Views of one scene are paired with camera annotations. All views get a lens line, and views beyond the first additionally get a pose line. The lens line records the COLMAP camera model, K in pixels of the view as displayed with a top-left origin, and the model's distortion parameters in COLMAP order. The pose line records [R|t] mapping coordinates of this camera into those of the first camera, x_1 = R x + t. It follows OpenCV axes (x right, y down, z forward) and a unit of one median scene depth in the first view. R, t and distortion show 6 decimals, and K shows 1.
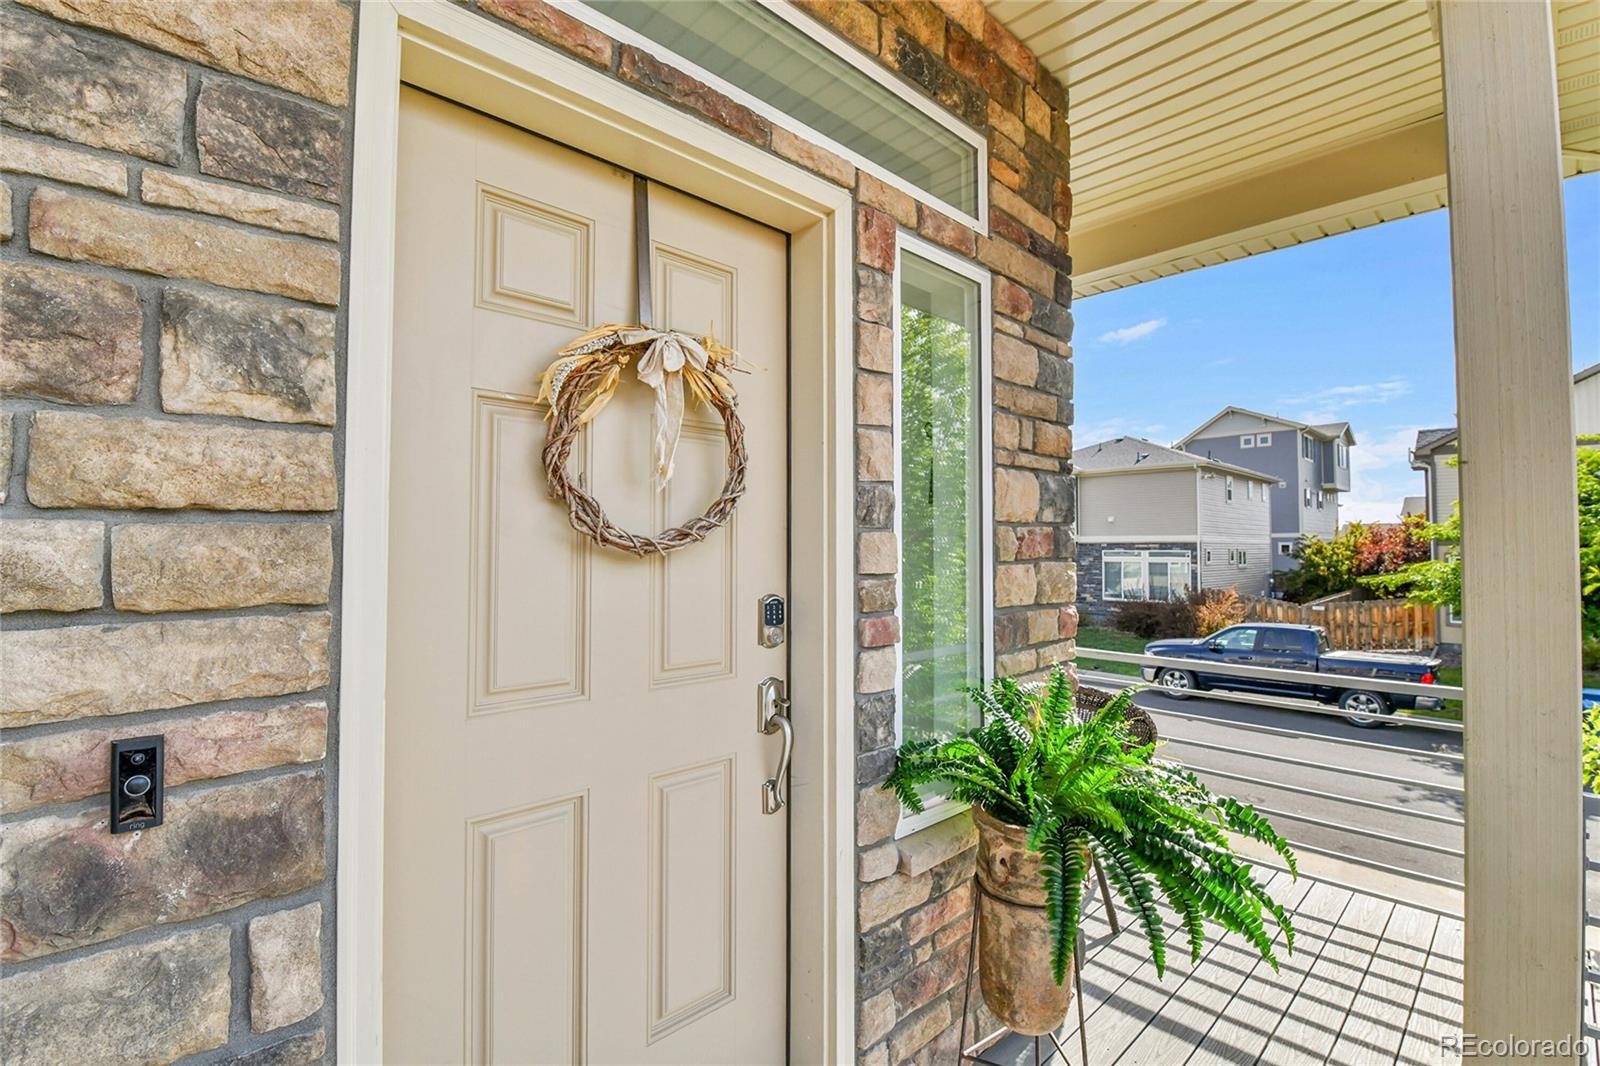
lens RADIAL K [[696.0, 0, 797.6], [0, 696.0, 523.1], [0, 0, 1]] dist [-0.009879, -0.006599]
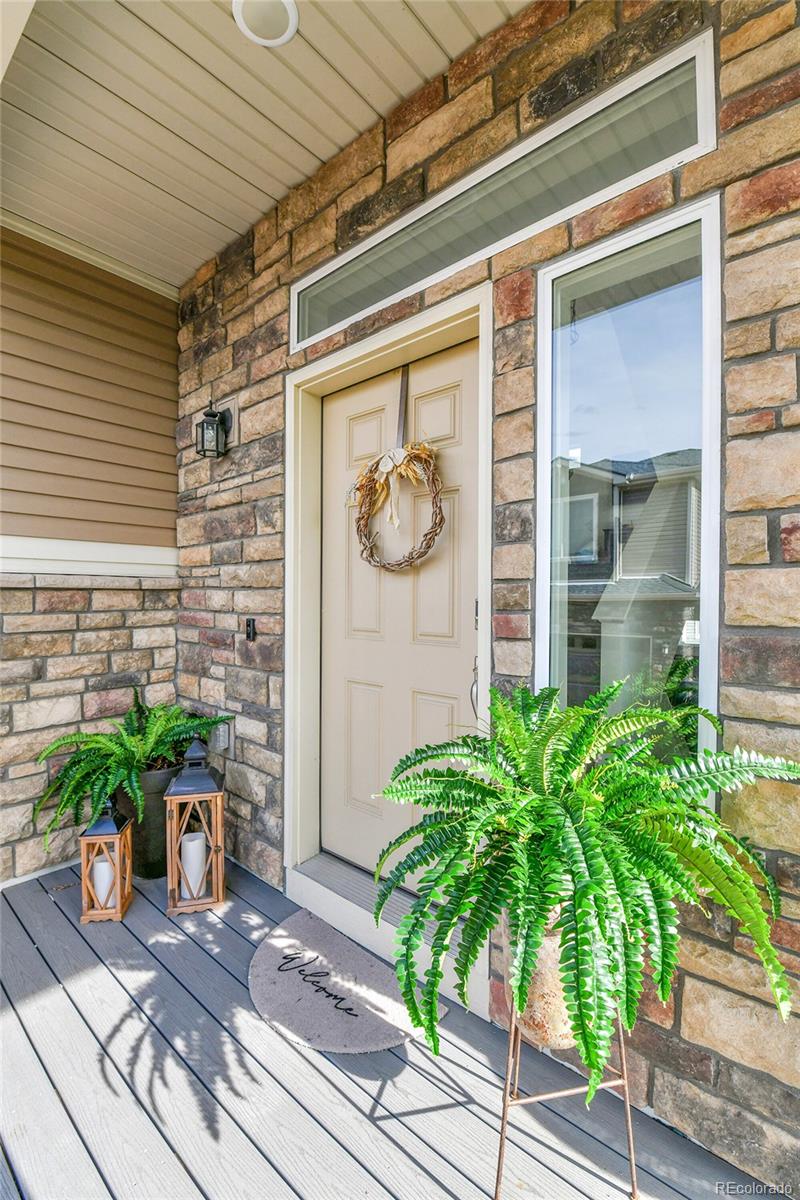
lens RADIAL K [[522.0, 0, 400.0], [0, 522.0, 600.0], [0, 0, 1]] dist [-0.009879, -0.006599]
pose [[0.111648, 0.007506, -0.993720, 1.148384], [0.032655, 0.999404, 0.011218, 0.106437], [0.993211, -0.033702, 0.111336, 0.810819]]
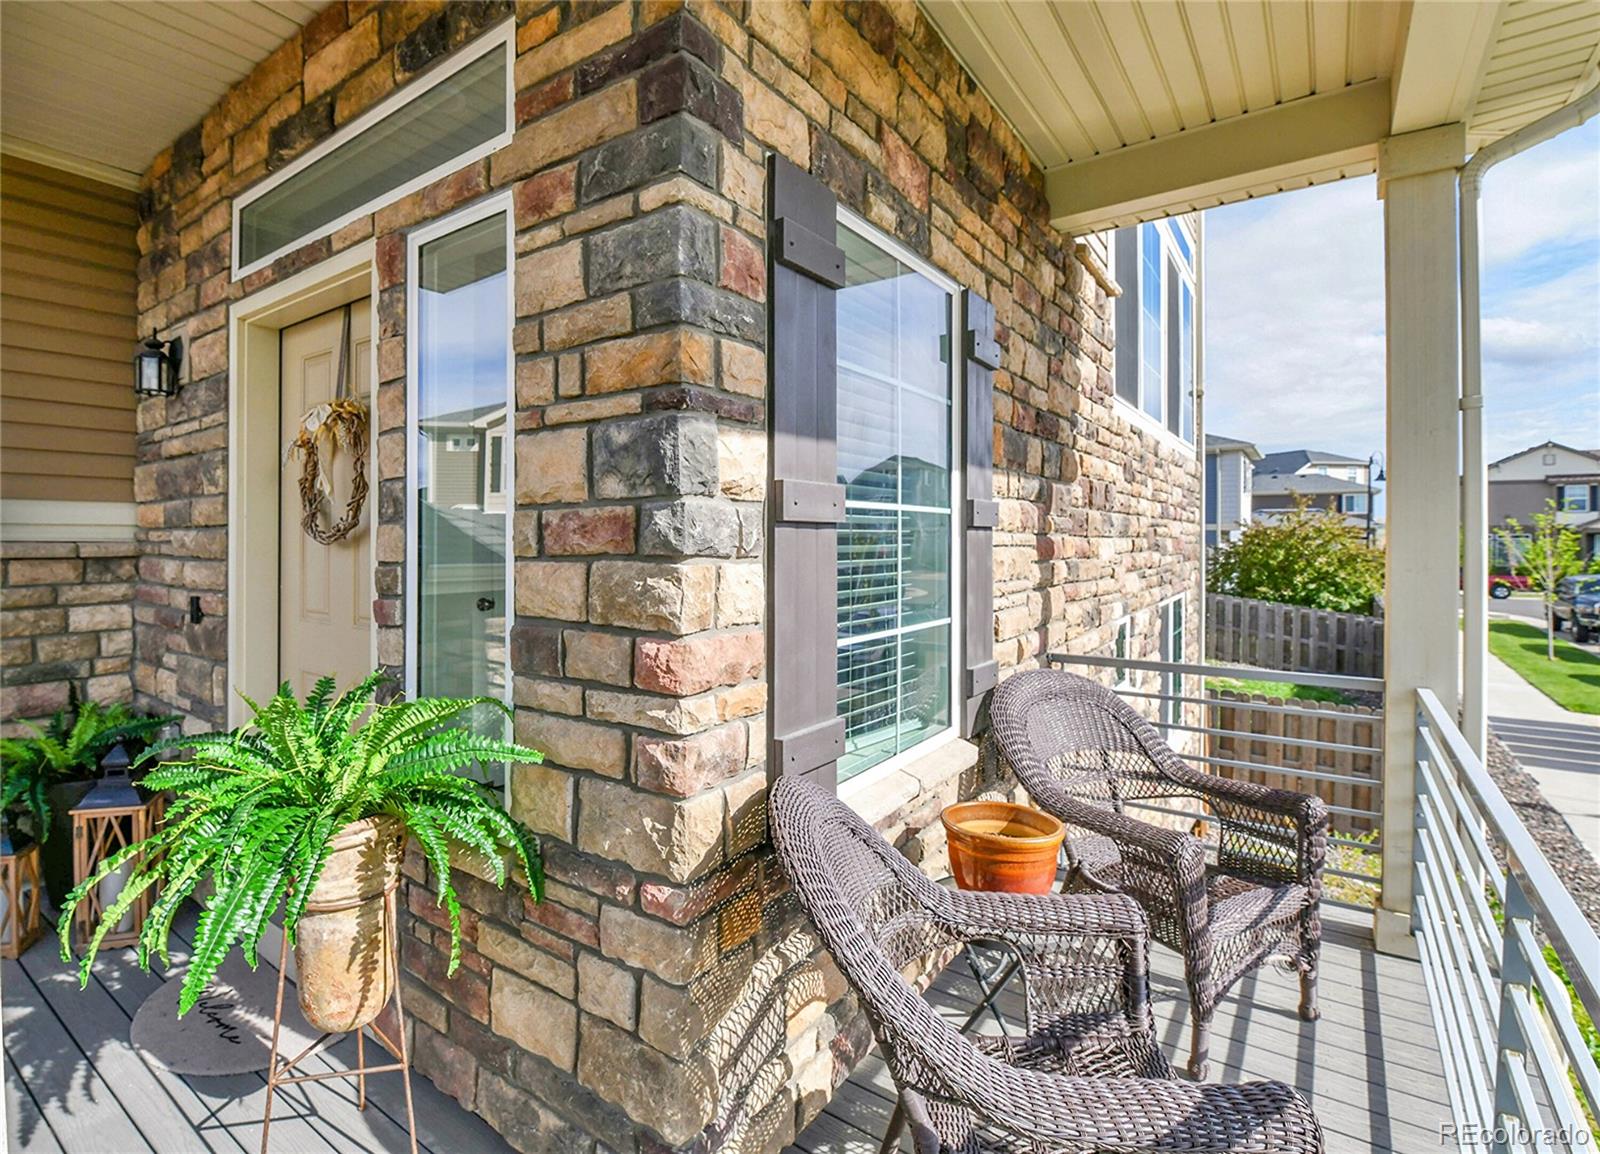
lens RADIAL K [[809.3, 0, 704.9], [0, 809.3, 539.7], [0, 0, 1]] dist [-0.012854, -0.002492]
pose [[0.148835, 0.000341, -0.988862, 1.714895], [0.032558, 0.999456, 0.005245, 0.054339], [0.988326, -0.032976, 0.148743, 1.515007]]
